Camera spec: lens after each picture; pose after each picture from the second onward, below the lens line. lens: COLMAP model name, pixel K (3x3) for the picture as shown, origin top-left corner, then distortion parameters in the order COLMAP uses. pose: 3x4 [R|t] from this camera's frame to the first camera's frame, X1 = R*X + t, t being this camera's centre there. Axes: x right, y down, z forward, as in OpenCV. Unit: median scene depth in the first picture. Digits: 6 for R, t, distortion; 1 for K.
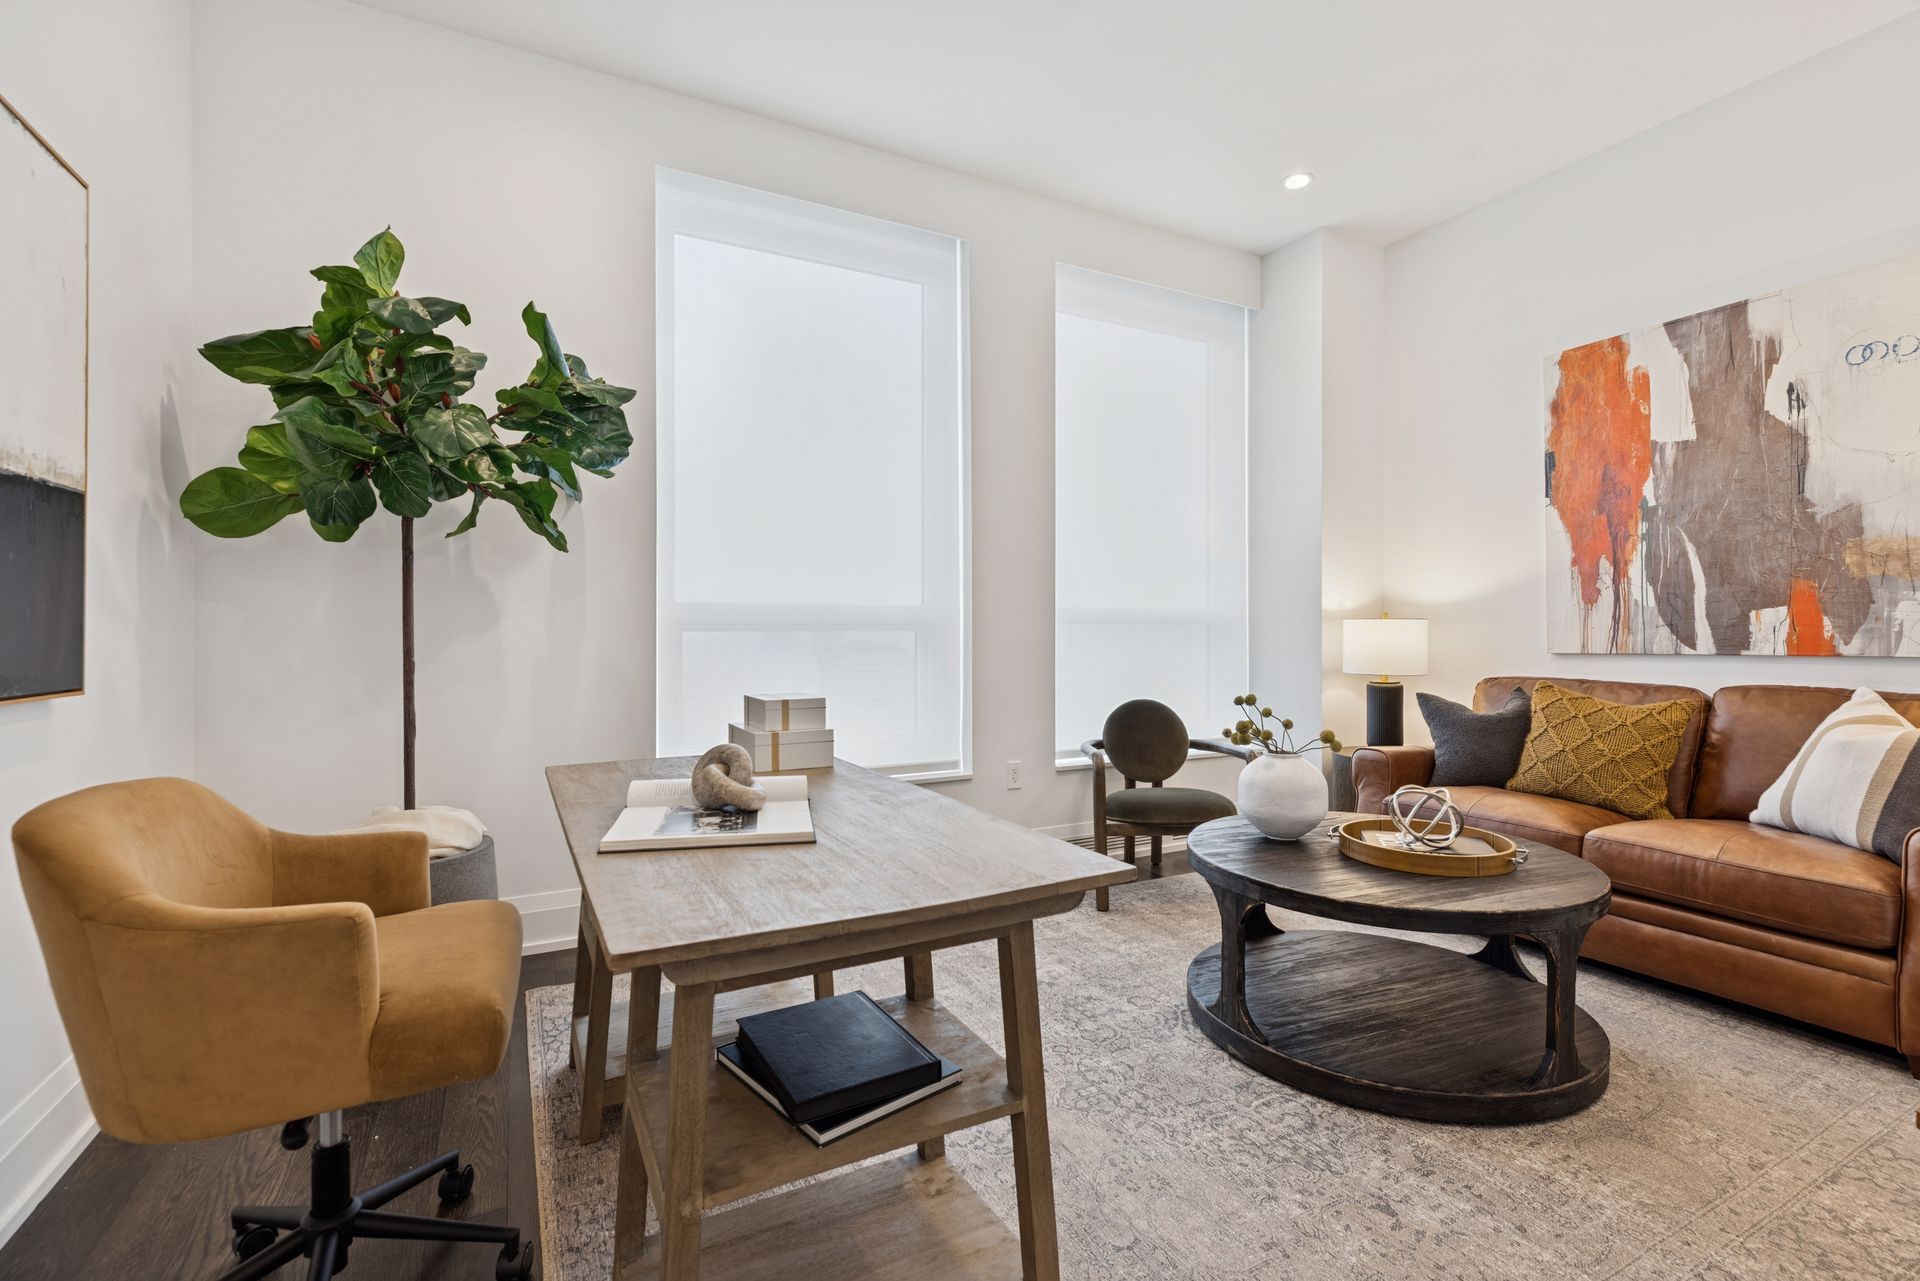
lens RADIAL K [[857.4, 0, 960.0], [0, 857.4, 640.5], [0, 0, 1]] dist [0.000595, 0.000179]
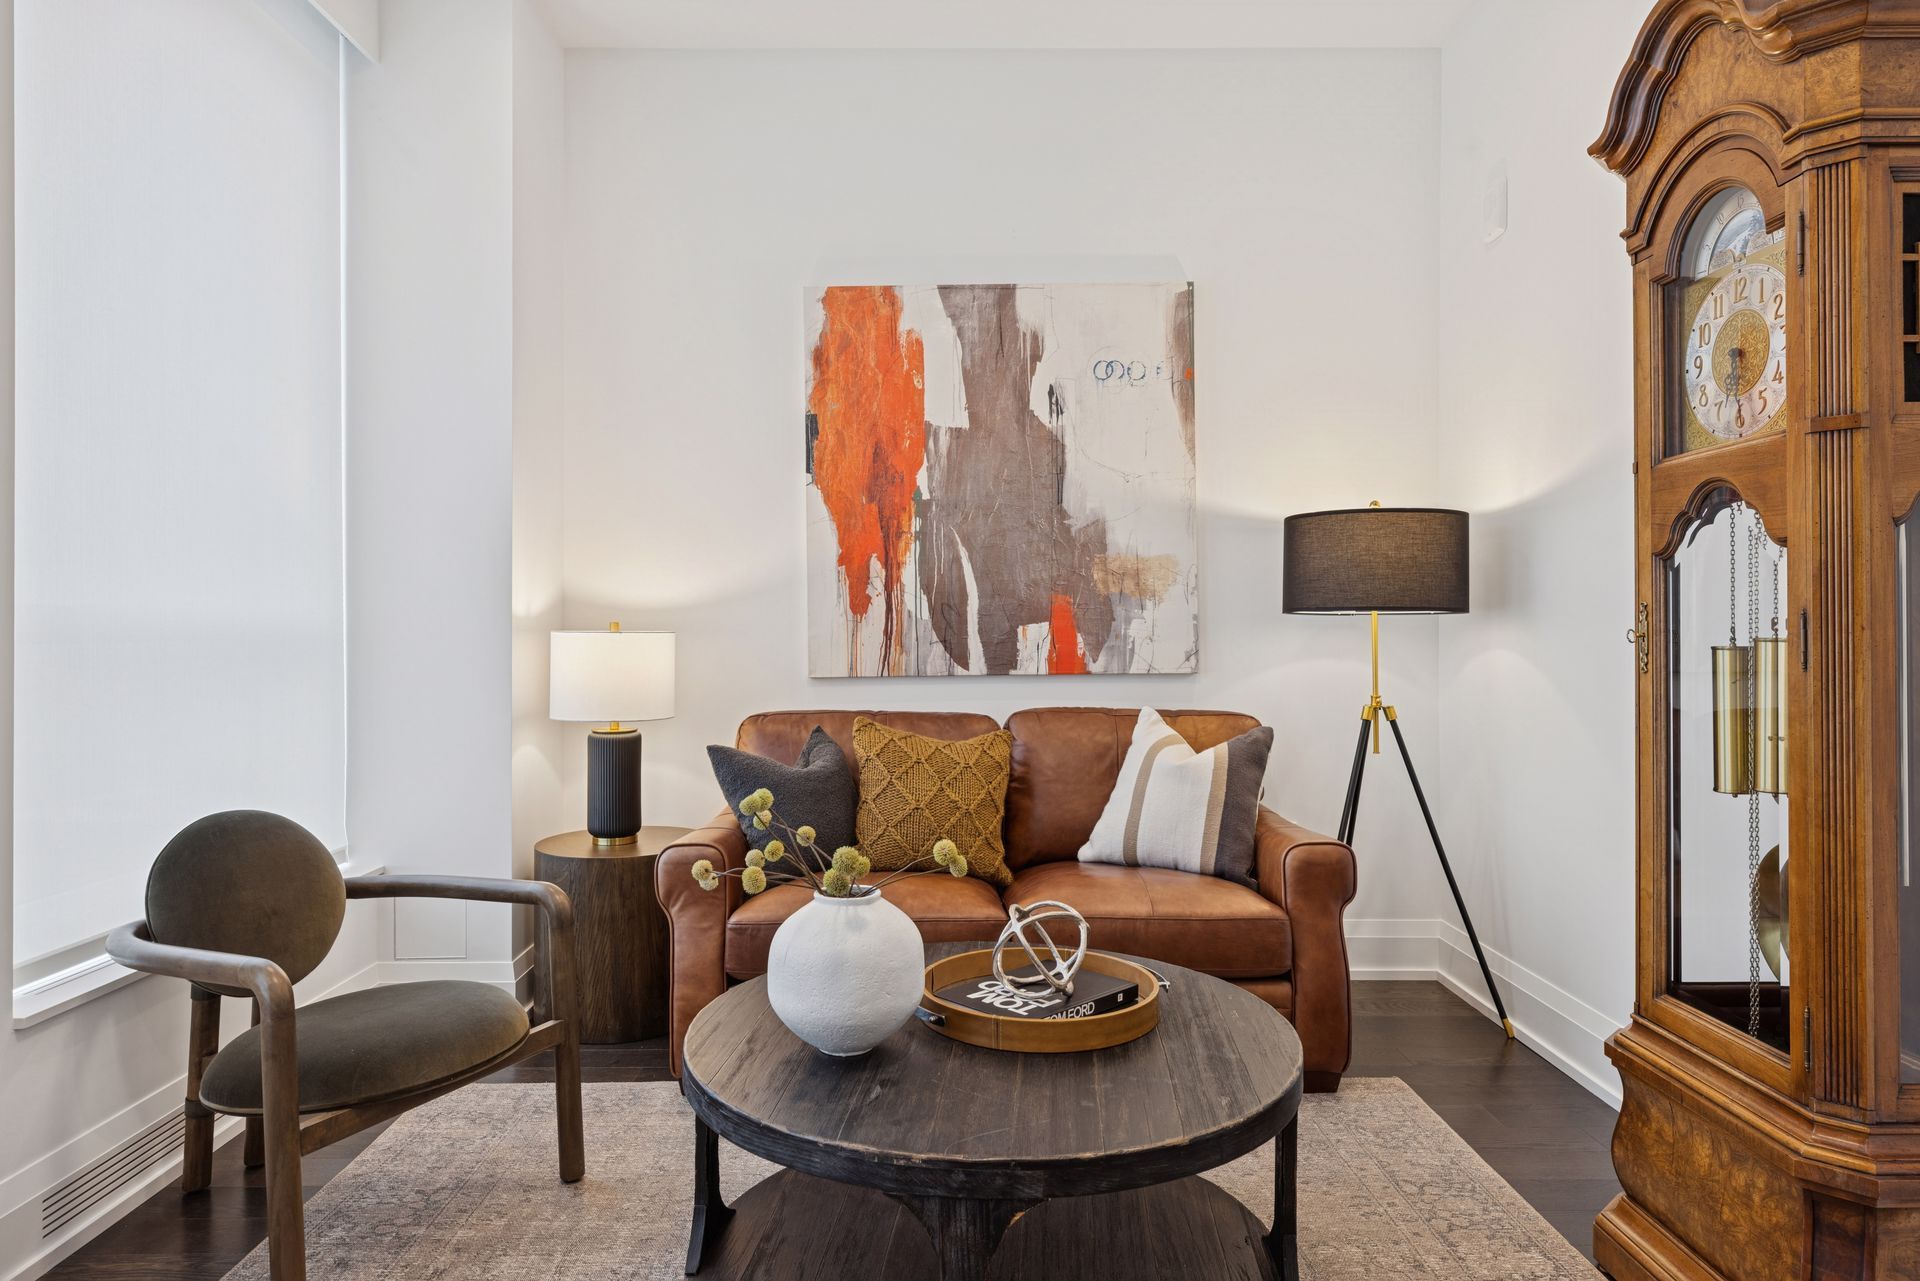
lens RADIAL K [[1163.9, 0, 961.8], [0, 1163.9, 628.7], [0, 0, 1]] dist [0.001780, -0.000045]
pose [[0.452569, -0.000419, 0.891729, -0.198418], [0.010883, 0.999928, -0.005053, -0.025169], [-0.891663, 0.011992, 0.452541, 0.471742]]
